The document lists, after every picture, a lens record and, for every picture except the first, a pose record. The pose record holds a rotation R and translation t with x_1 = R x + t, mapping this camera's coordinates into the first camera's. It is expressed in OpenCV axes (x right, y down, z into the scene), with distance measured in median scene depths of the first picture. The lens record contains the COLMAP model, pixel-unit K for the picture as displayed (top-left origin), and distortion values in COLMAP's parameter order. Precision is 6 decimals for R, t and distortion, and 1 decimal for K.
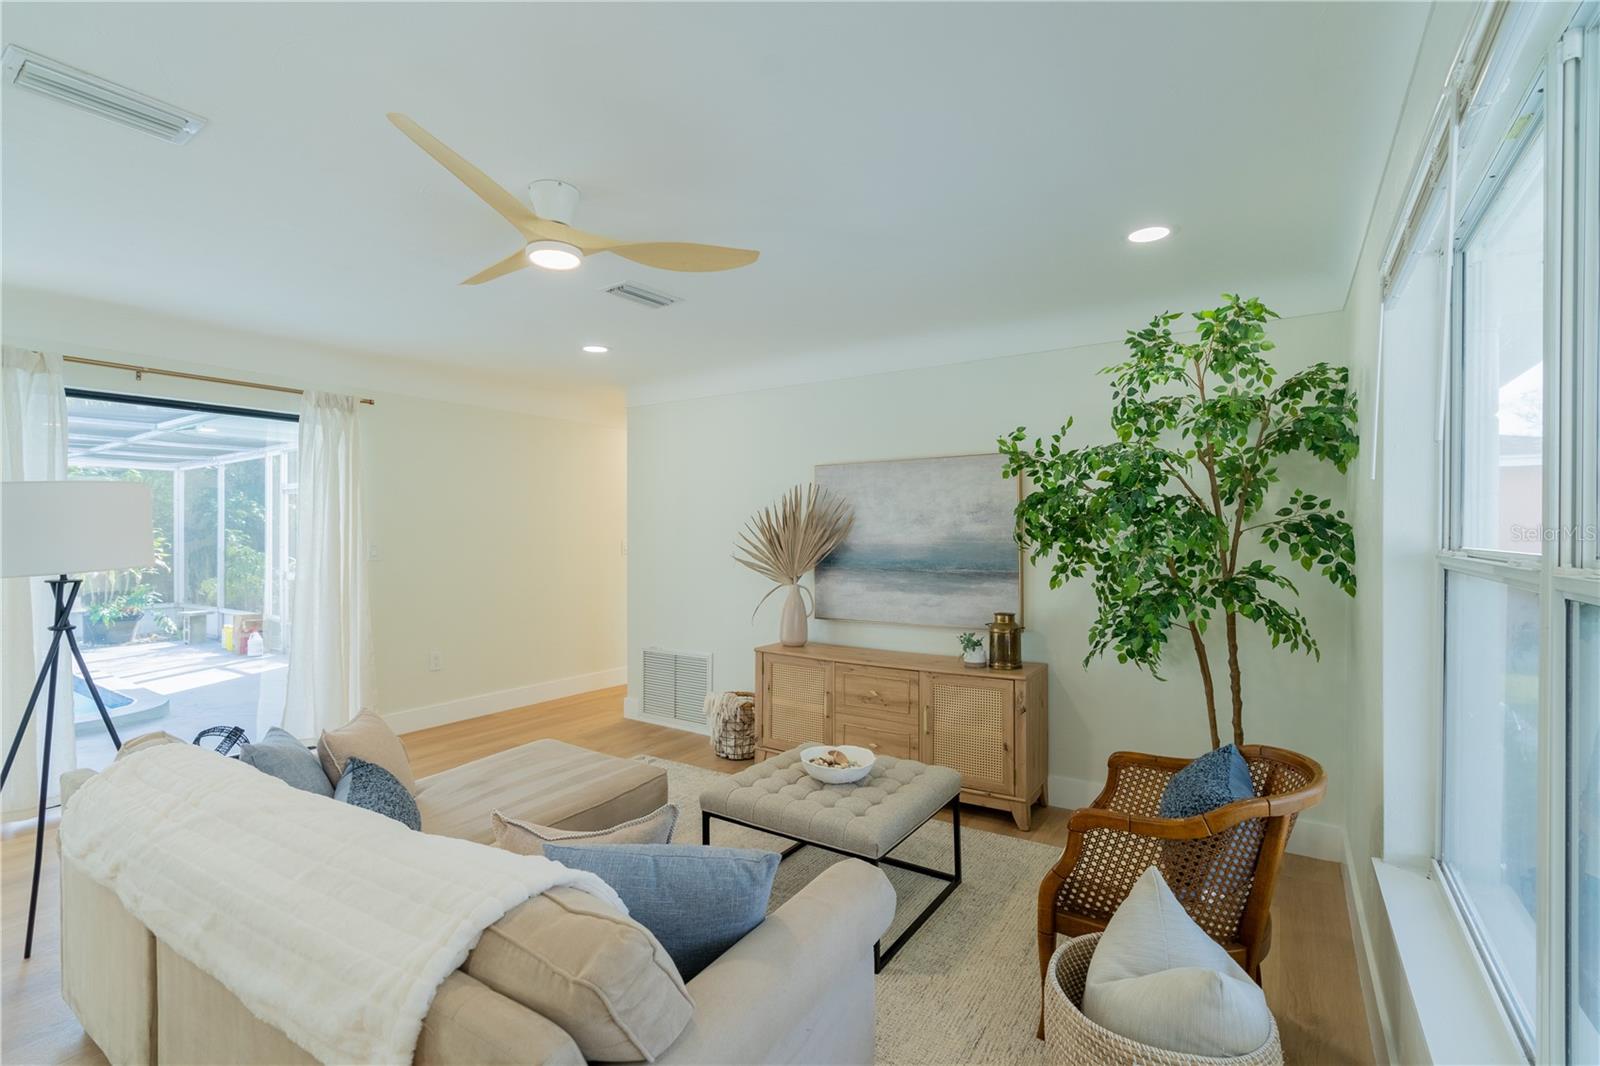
lens RADIAL K [[725.6, 0, 800.0], [0, 725.6, 533.0], [0, 0, 1]] dist [-0.000310, 0.001058]
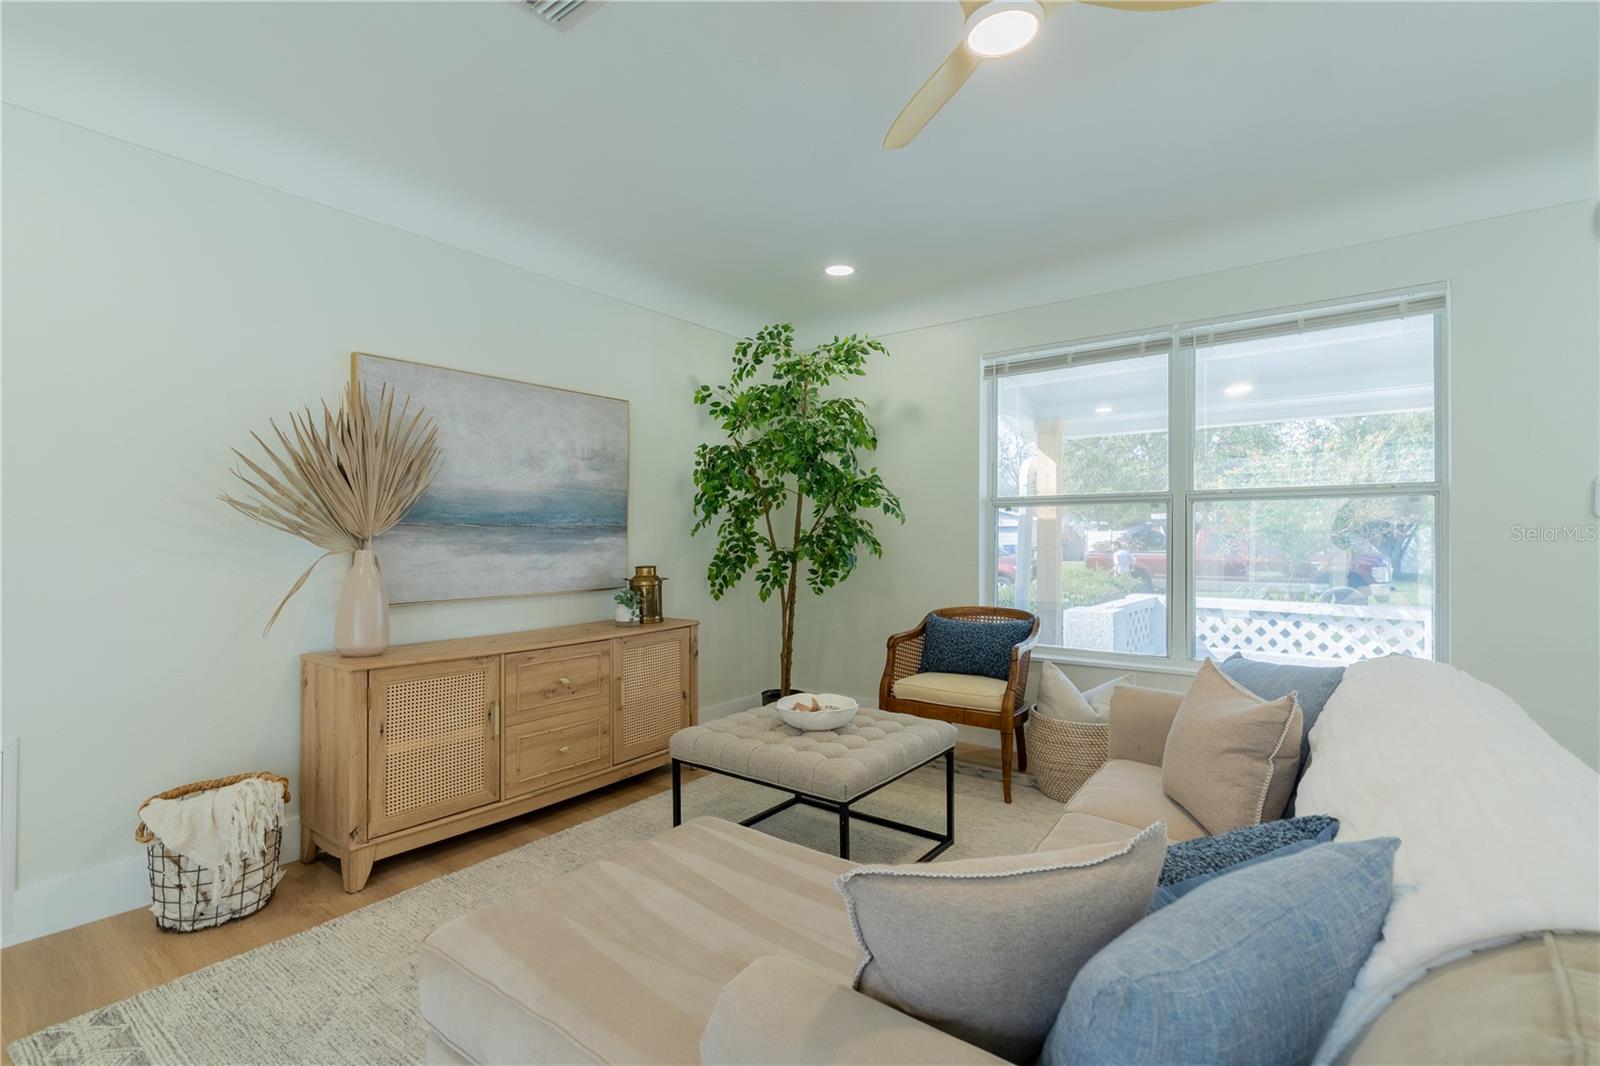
lens RADIAL K [[725.6, 0, 800.0], [0, 725.6, 533.0], [0, 0, 1]] dist [-0.000310, 0.001058]
pose [[0.069193, 0.011834, 0.997533, -0.601857], [0.007381, 0.999896, -0.012374, 0.072167], [-0.997576, 0.008219, 0.069099, 0.653698]]
